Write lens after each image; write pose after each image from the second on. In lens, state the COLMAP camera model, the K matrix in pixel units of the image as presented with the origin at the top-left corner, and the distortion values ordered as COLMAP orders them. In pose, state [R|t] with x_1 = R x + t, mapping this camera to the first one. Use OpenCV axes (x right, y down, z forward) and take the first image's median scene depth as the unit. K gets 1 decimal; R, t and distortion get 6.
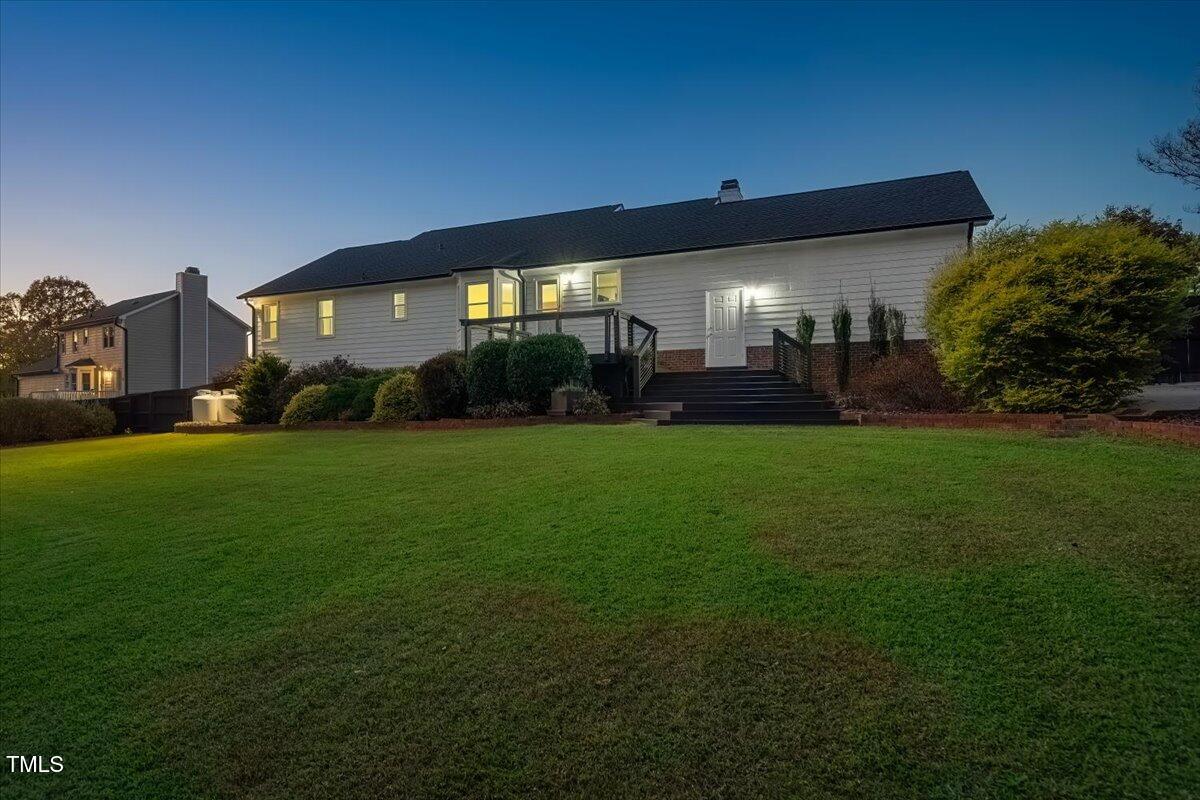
lens RADIAL K [[551.8, 0, 579.7], [0, 551.8, 394.4], [0, 0, 1]] dist [-0.000520, -0.000324]
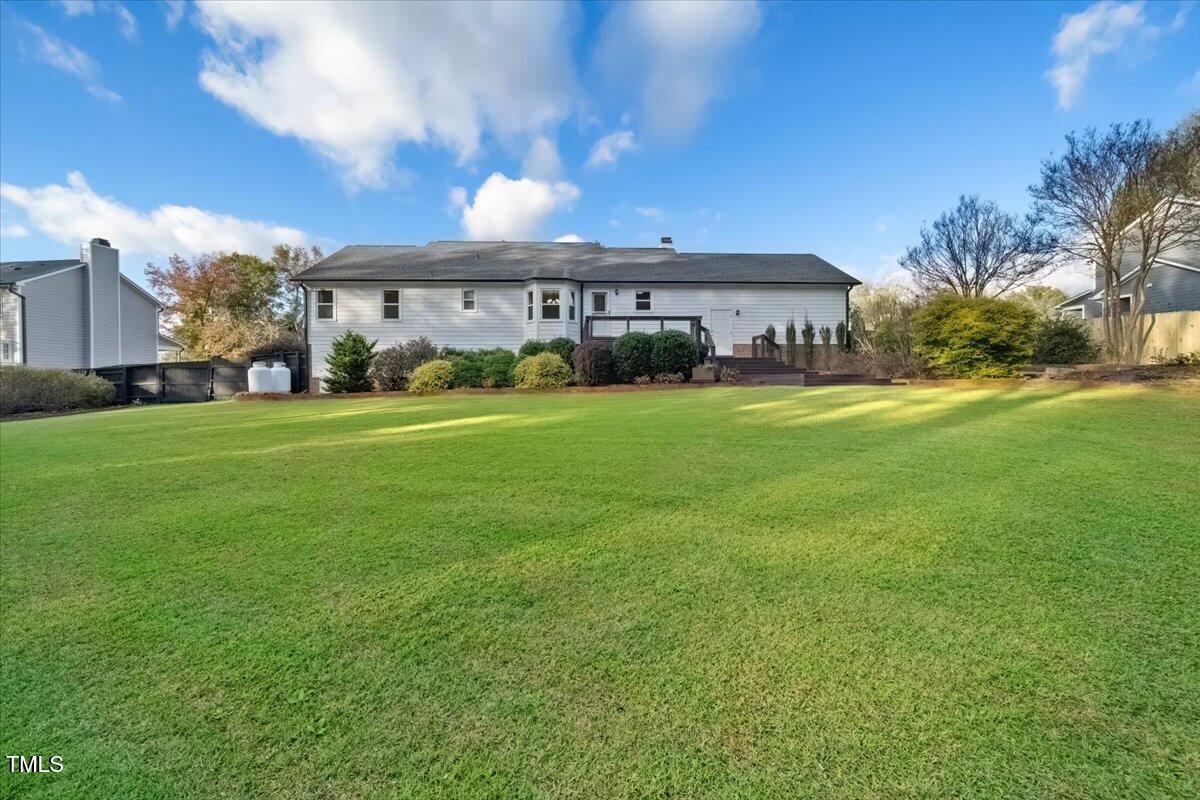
lens RADIAL K [[398.4, 0, 602.9], [0, 398.4, 375.8], [0, 0, 1]] dist [-0.007773, 0.000049]
pose [[0.925036, 0.013576, 0.379636, -0.443911], [-0.012870, 0.999908, -0.004396, 0.017321], [-0.379661, -0.000819, 0.925125, 0.031551]]
